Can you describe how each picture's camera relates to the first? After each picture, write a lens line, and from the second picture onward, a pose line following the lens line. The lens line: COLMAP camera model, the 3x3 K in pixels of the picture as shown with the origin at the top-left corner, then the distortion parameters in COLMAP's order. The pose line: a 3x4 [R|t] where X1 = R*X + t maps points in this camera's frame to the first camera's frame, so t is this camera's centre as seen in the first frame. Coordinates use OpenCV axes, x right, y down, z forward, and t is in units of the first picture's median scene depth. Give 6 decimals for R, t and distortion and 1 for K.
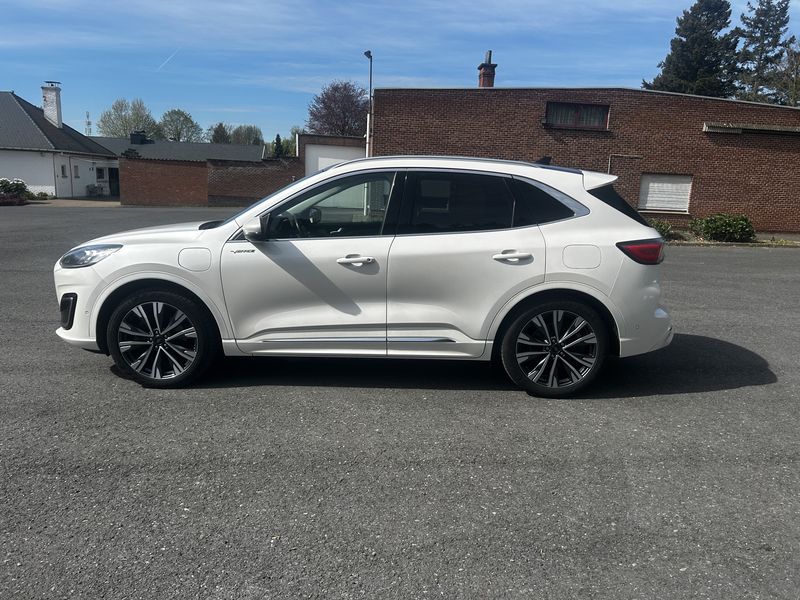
lens RADIAL K [[603.2, 0, 400.0], [0, 603.2, 300.0], [0, 0, 1]] dist [0.060049, -0.068064]
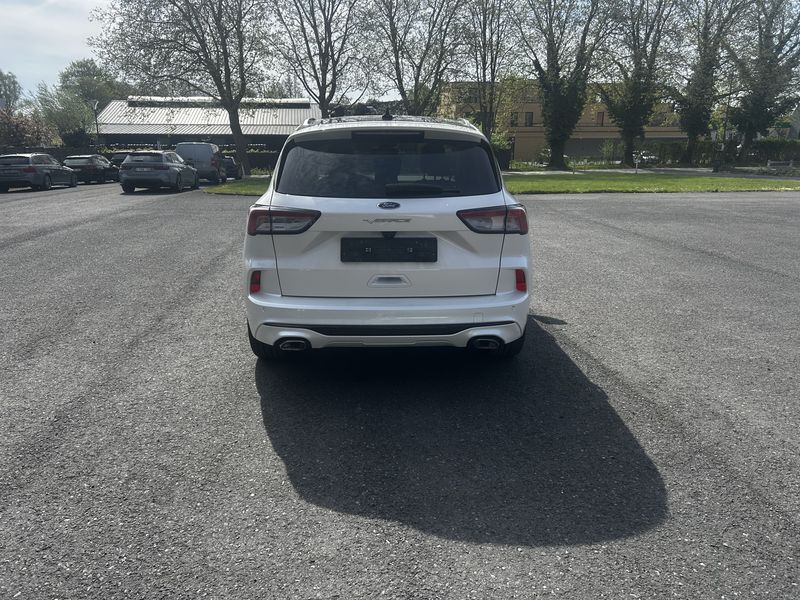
lens RADIAL K [[603.2, 0, 400.0], [0, 603.2, 300.0], [0, 0, 1]] dist [0.060049, -0.068064]
pose [[0.038865, 0.222895, -0.974067, 1.161086], [-0.190353, 0.958605, 0.211762, -0.173504], [0.980946, 0.177187, 0.079685, 1.061396]]
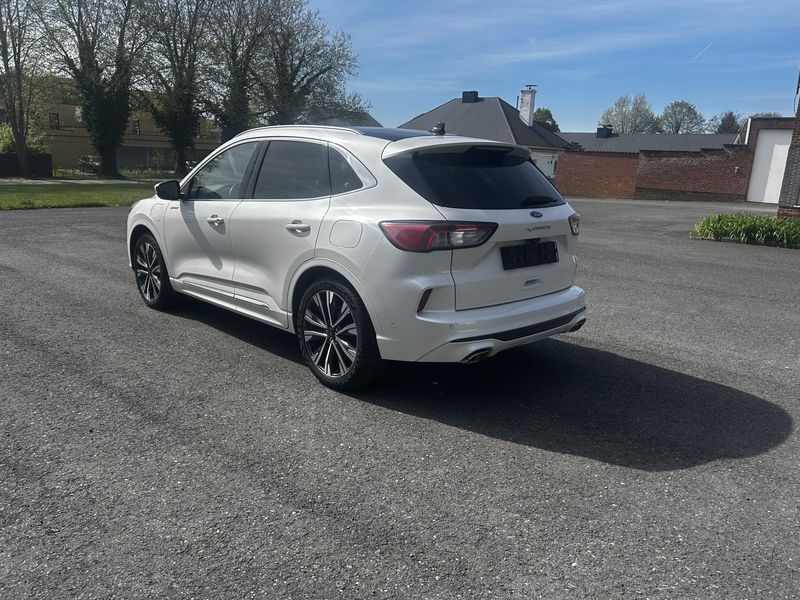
lens RADIAL K [[603.2, 0, 400.0], [0, 603.2, 300.0], [0, 0, 1]] dist [0.060049, -0.068064]
pose [[0.703380, 0.154139, -0.693900, 0.880827], [-0.148998, 0.986490, 0.068099, -0.042678], [0.695022, 0.055490, 0.716844, 0.389715]]
